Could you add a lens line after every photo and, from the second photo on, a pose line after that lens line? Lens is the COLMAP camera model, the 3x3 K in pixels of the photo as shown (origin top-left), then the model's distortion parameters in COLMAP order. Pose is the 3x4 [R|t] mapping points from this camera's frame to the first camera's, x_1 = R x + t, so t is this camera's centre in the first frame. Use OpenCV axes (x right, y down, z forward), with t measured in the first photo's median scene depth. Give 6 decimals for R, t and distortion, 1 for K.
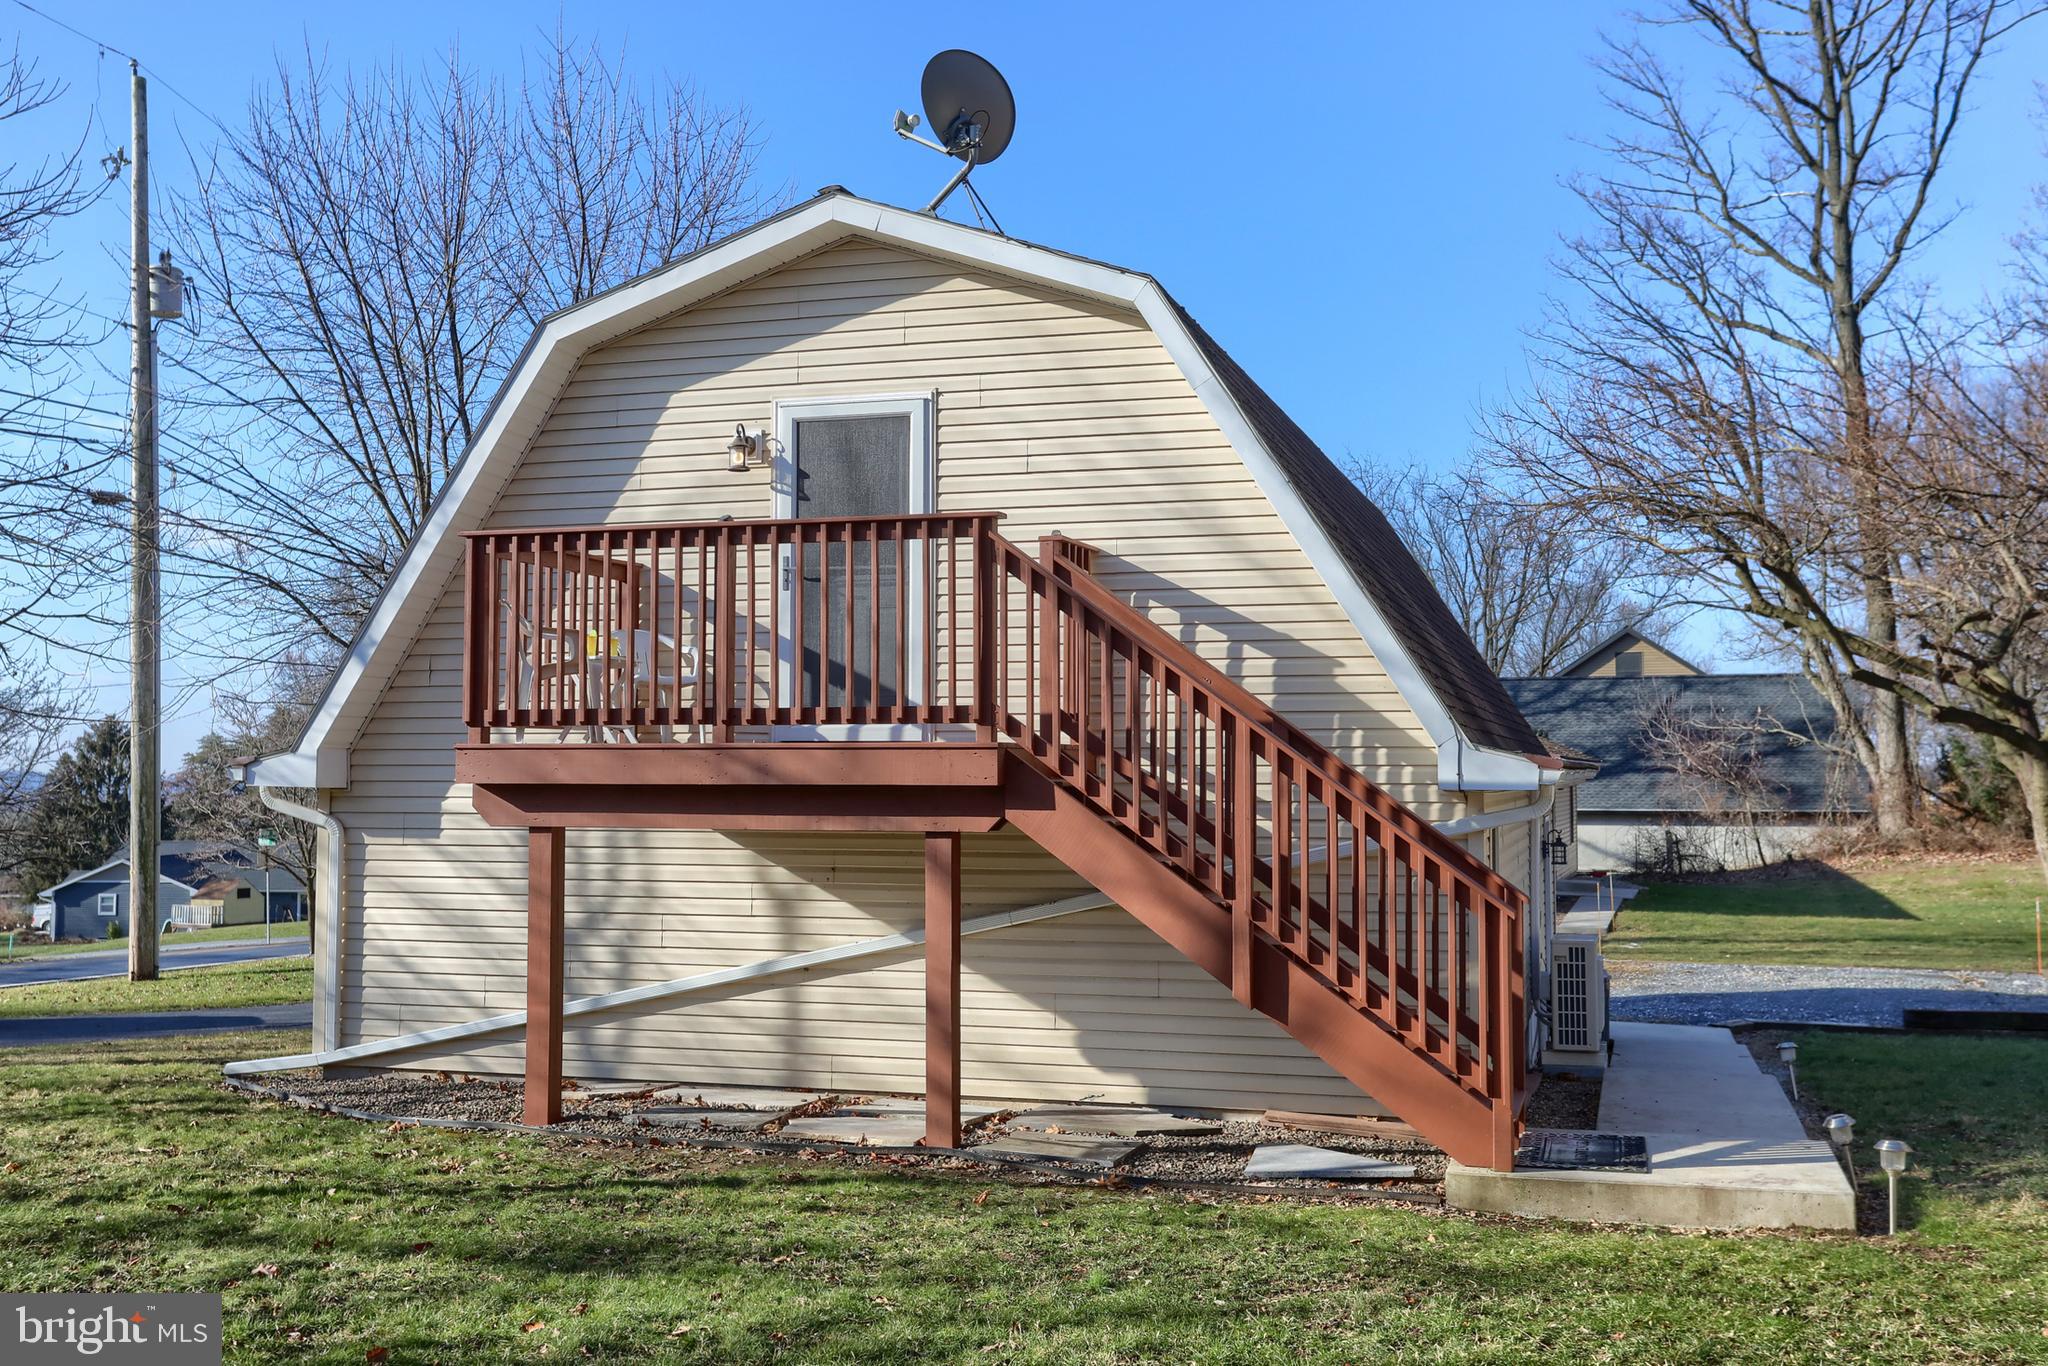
lens RADIAL K [[2043.2, 0, 1024.0], [0, 2043.2, 683.0], [0, 0, 1]] dist [0.014870, 0.000008]
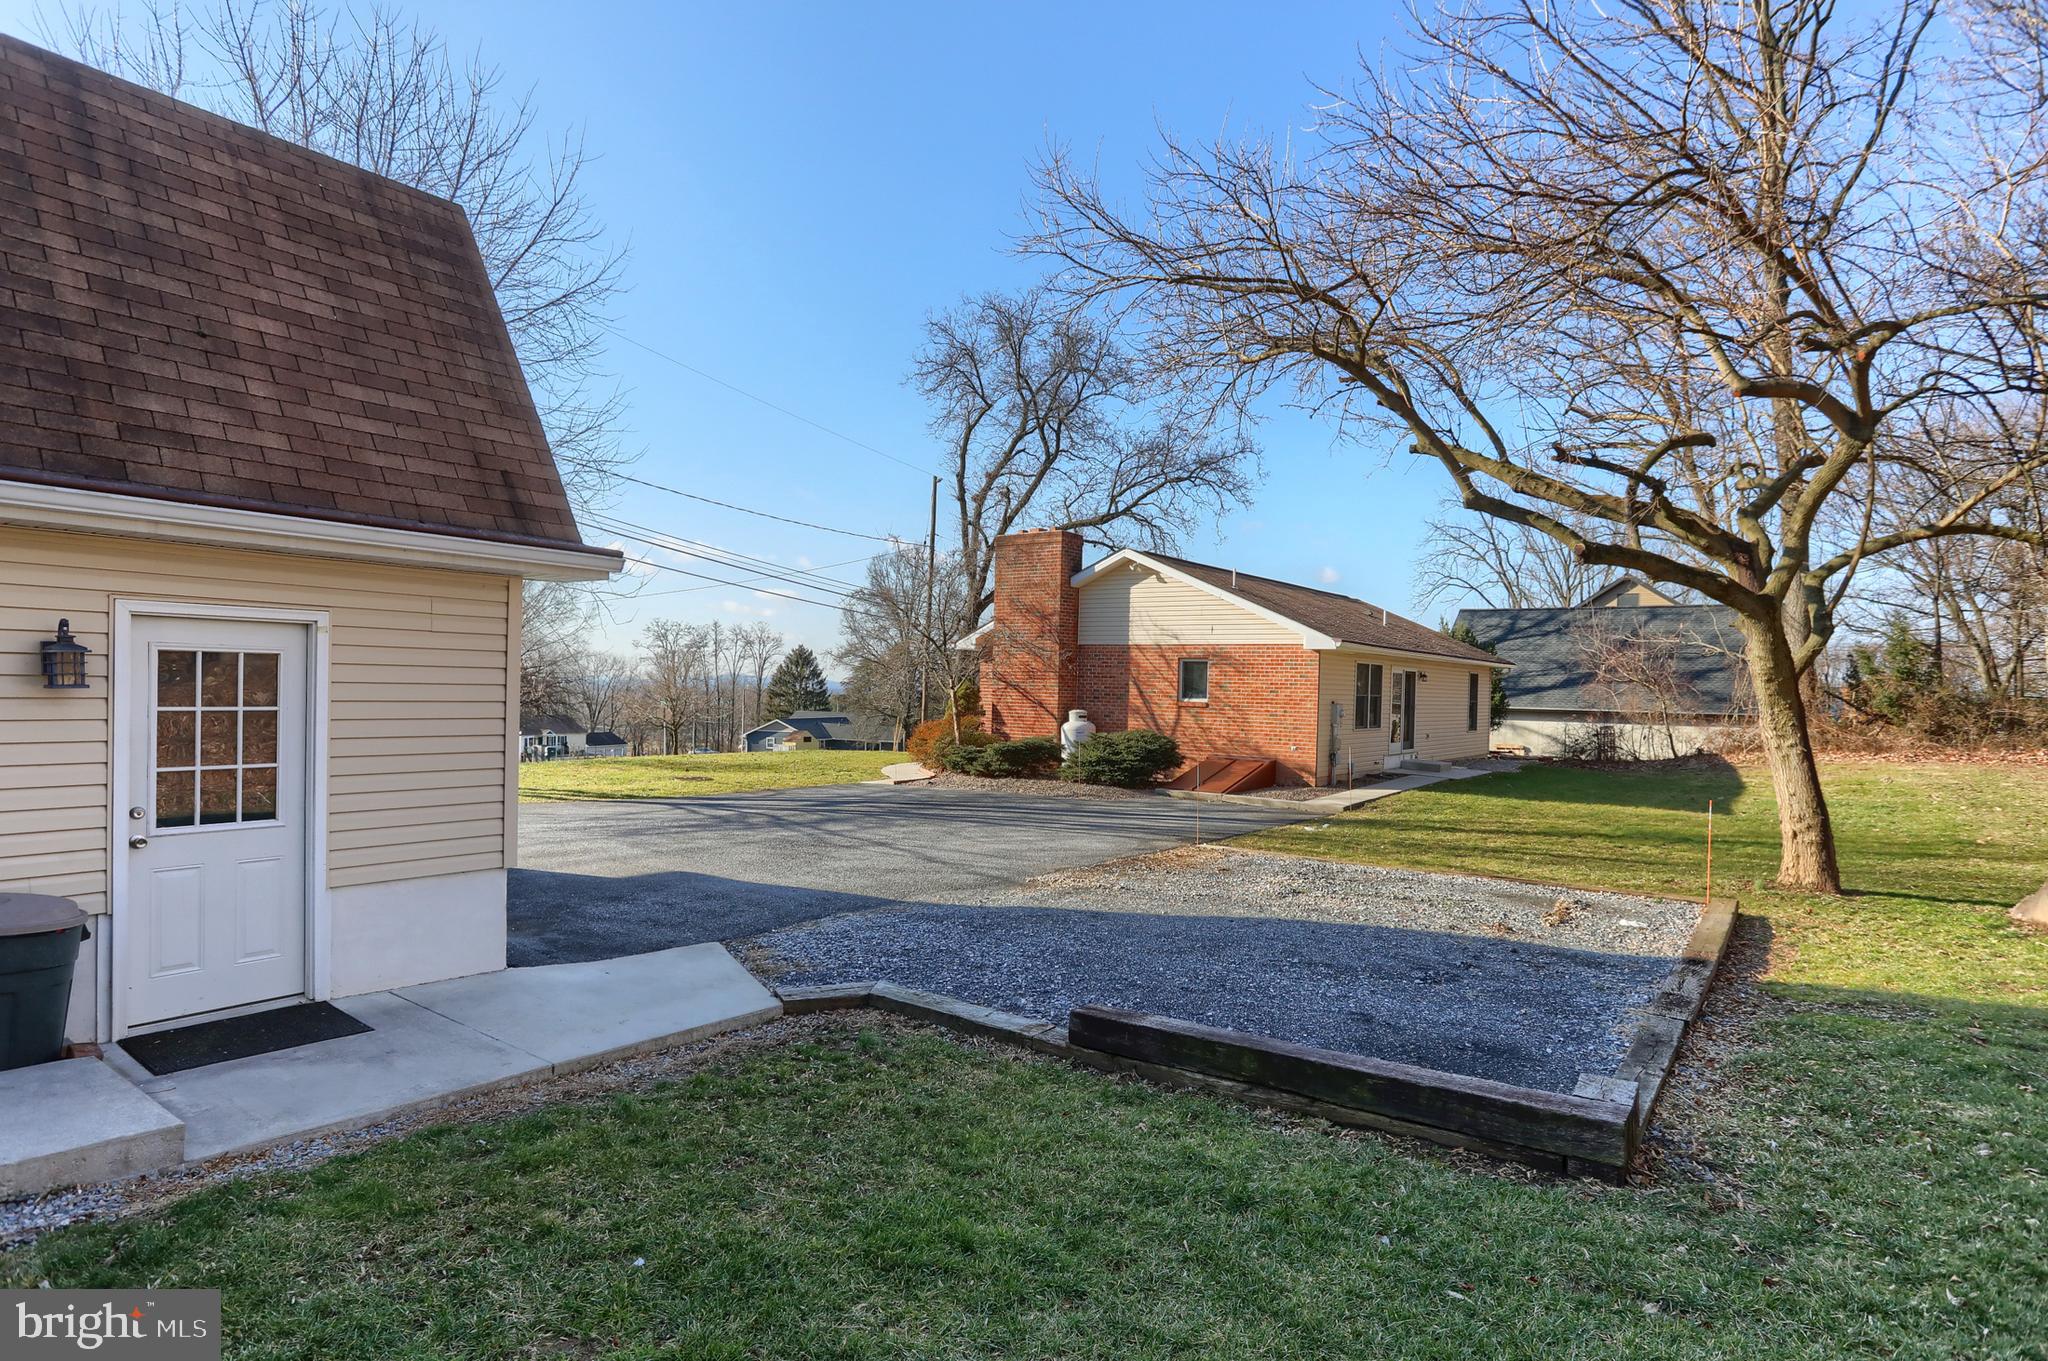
lens RADIAL K [[1099.0, 0, 1030.0], [0, 1099.0, 712.5], [0, 0, 1]] dist [0.001082, 0.001805]
pose [[0.952446, 0.028425, -0.303379, 0.206193], [-0.009223, 0.997873, 0.064539, 0.026444], [0.304569, -0.058672, 0.950682, 0.292963]]
